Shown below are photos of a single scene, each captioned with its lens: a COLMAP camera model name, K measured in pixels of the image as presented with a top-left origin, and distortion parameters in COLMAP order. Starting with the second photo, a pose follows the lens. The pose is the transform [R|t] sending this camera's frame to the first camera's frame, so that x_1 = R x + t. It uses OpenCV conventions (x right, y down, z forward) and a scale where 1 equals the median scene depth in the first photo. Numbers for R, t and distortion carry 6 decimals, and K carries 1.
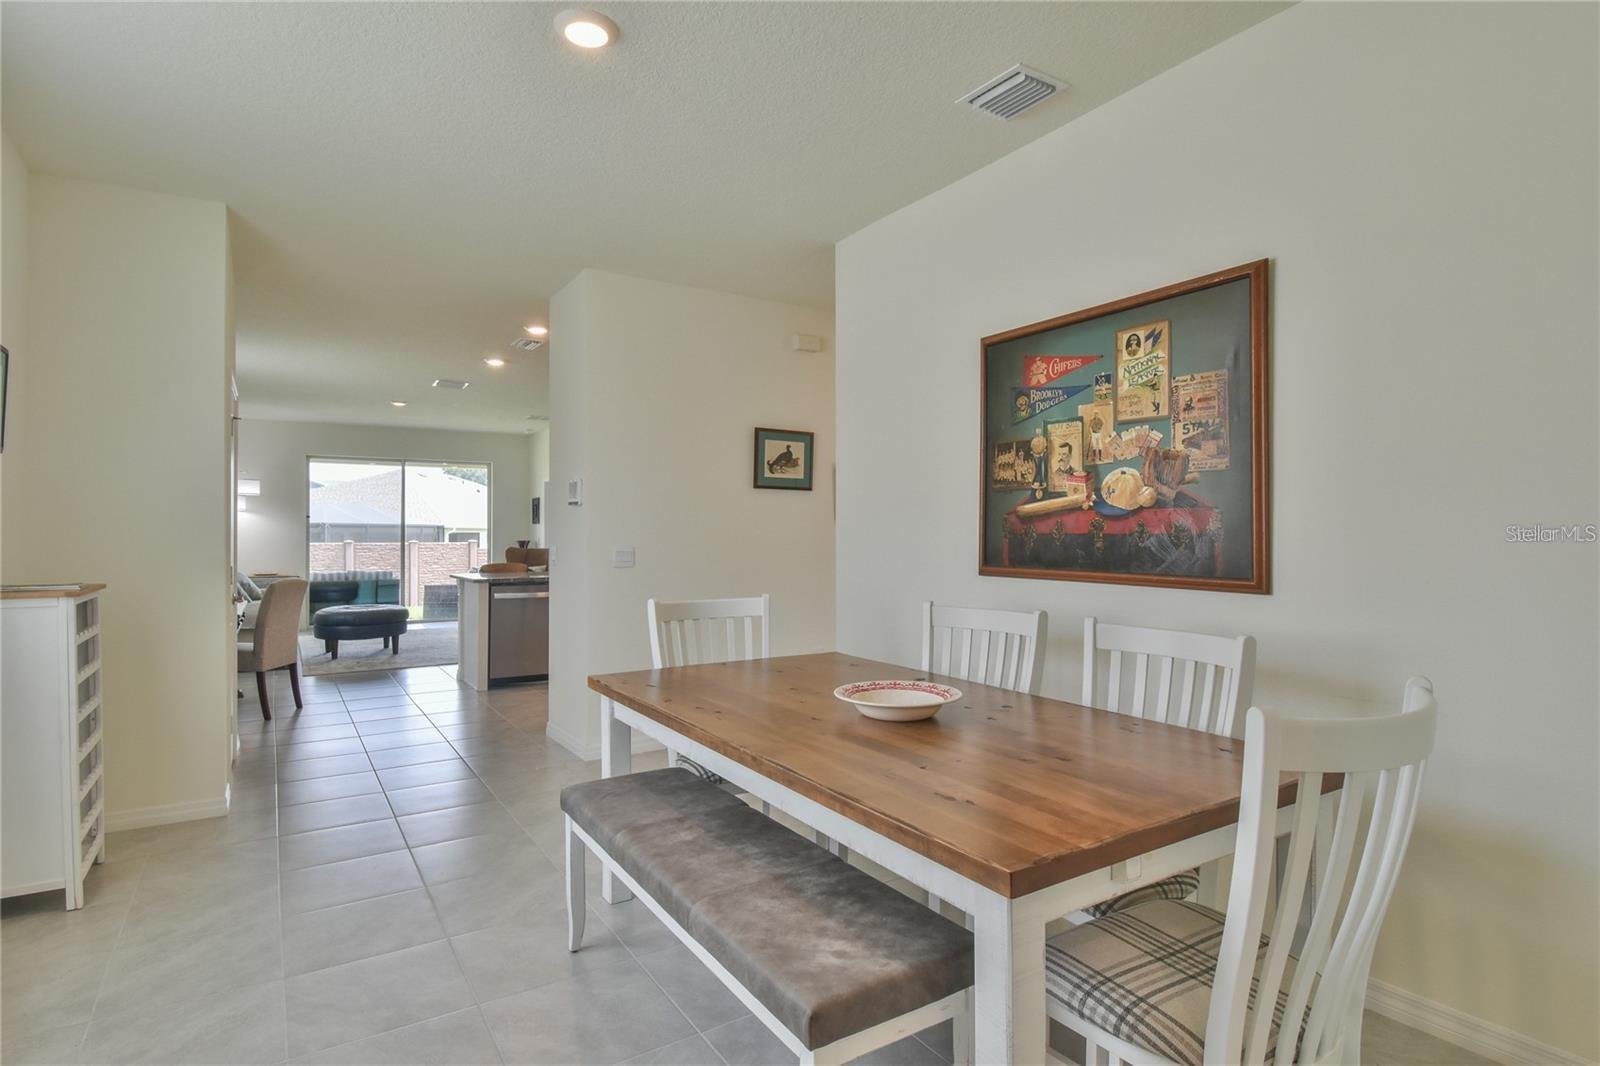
lens RADIAL K [[836.2, 0, 798.1], [0, 836.2, 532.5], [0, 0, 1]] dist [0.001193, 0.000156]
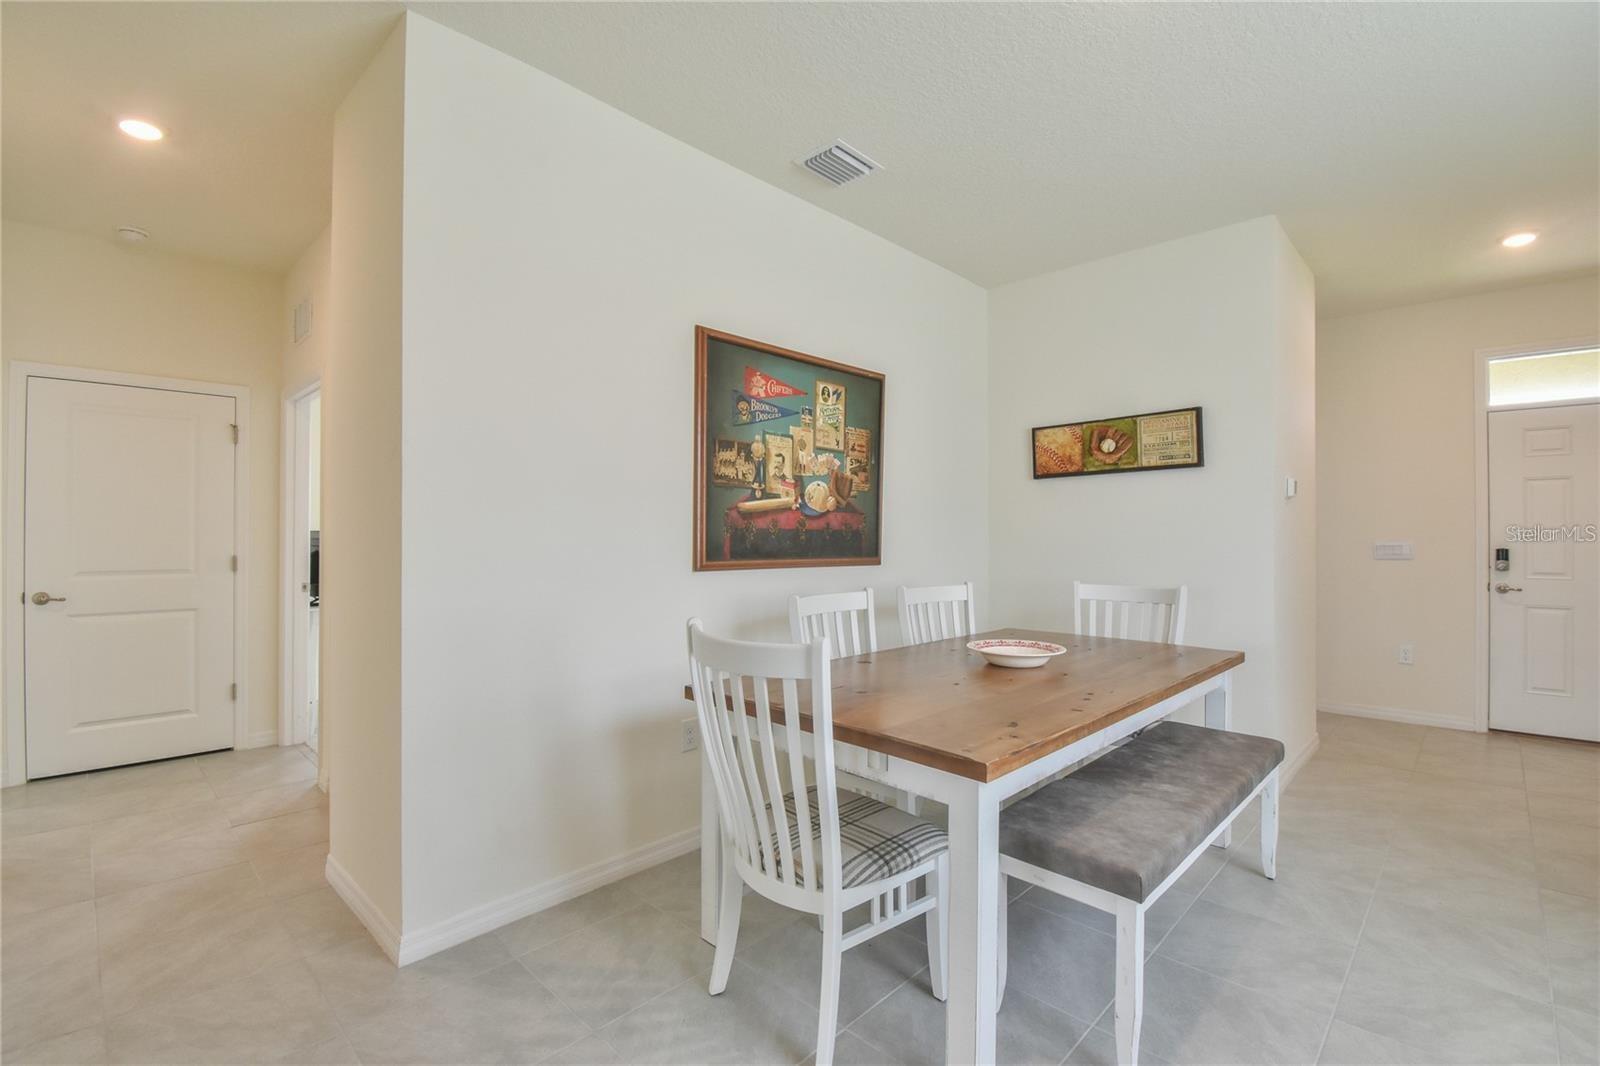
lens RADIAL K [[719.7, 0, 797.3], [0, 719.7, 537.7], [0, 0, 1]] dist [-0.004401, -0.002036]
pose [[-0.239344, -0.005752, 0.970918, -0.746627], [-0.008662, 0.999955, 0.003788, 0.010628], [-0.970896, -0.007503, -0.239384, 1.318618]]
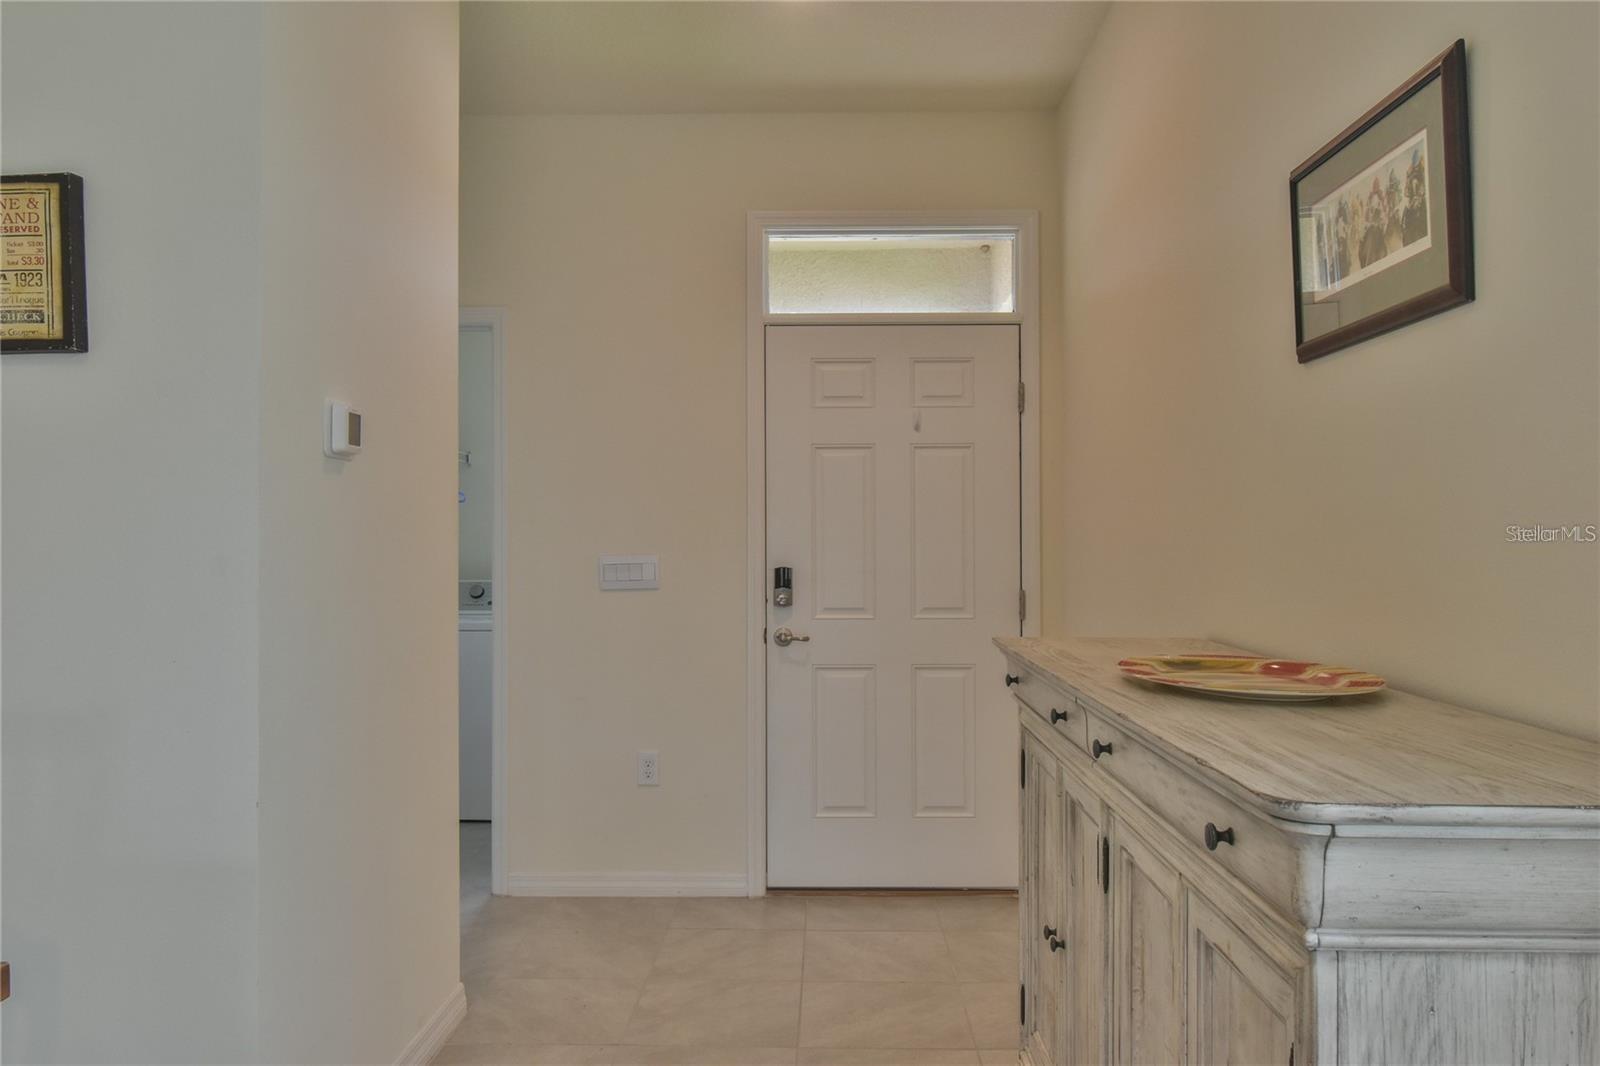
lens RADIAL K [[1254.5, 0, 797.7], [0, 1254.5, 534.3], [0, 0, 1]] dist [0.007908, 0.003744]
pose [[-0.826969, -0.003505, 0.562237, -0.589663], [-0.009622, 0.999922, -0.007918, 0.003087], [-0.562166, -0.011958, -0.826938, 0.959585]]
